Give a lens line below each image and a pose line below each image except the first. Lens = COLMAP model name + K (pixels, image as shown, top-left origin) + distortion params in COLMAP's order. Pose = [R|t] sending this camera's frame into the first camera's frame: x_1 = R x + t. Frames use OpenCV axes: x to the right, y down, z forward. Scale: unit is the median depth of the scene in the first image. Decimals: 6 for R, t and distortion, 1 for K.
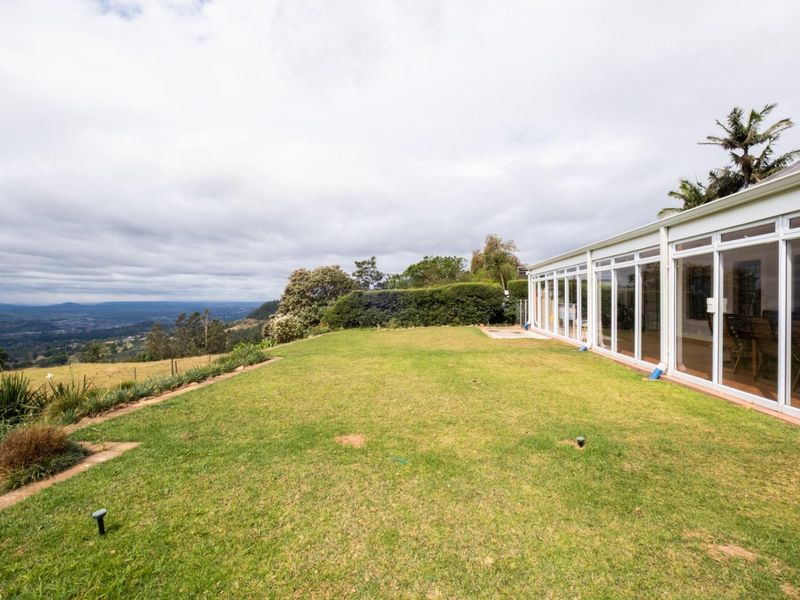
lens RADIAL K [[398.2, 0, 408.8], [0, 398.2, 308.7], [0, 0, 1]] dist [0.002817, -0.001925]
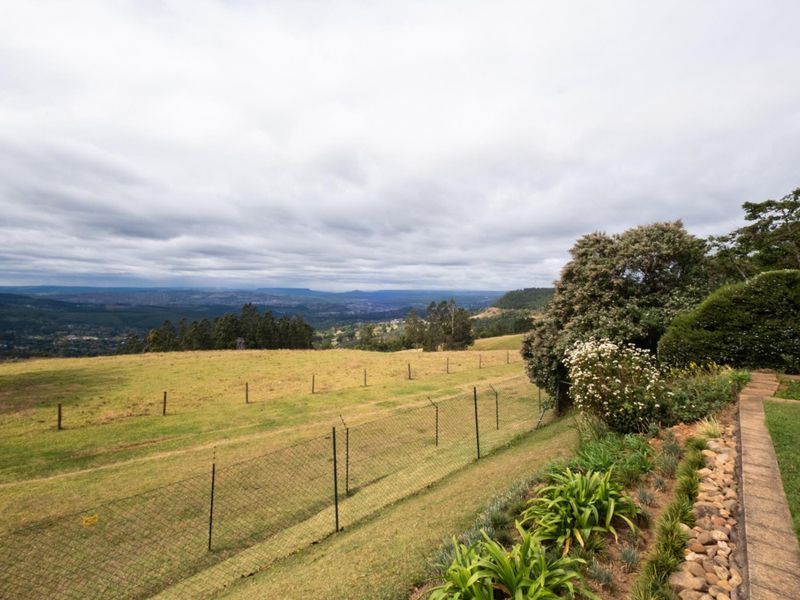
lens RADIAL K [[398.2, 0, 392.5], [0, 398.2, 281.6], [0, 0, 1]] dist [0.002817, -0.001925]
pose [[0.810077, -0.004256, -0.586308, -0.188387], [-0.019426, 0.999230, -0.034093, -0.014129], [0.586001, 0.039008, 0.809371, 0.445911]]
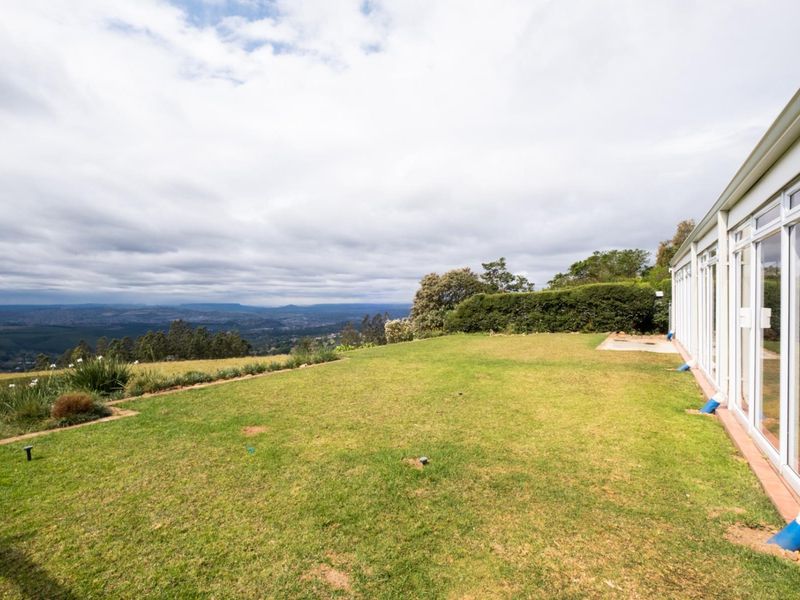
lens RADIAL K [[413.1, 0, 405.7], [0, 413.1, 314.4], [0, 0, 1]] dist [0.001791, -0.002953]
pose [[0.903278, 0.008140, -0.428978, 0.130610], [-0.004147, 0.999939, 0.010242, -0.004761], [0.429036, -0.007472, 0.903257, 0.014822]]
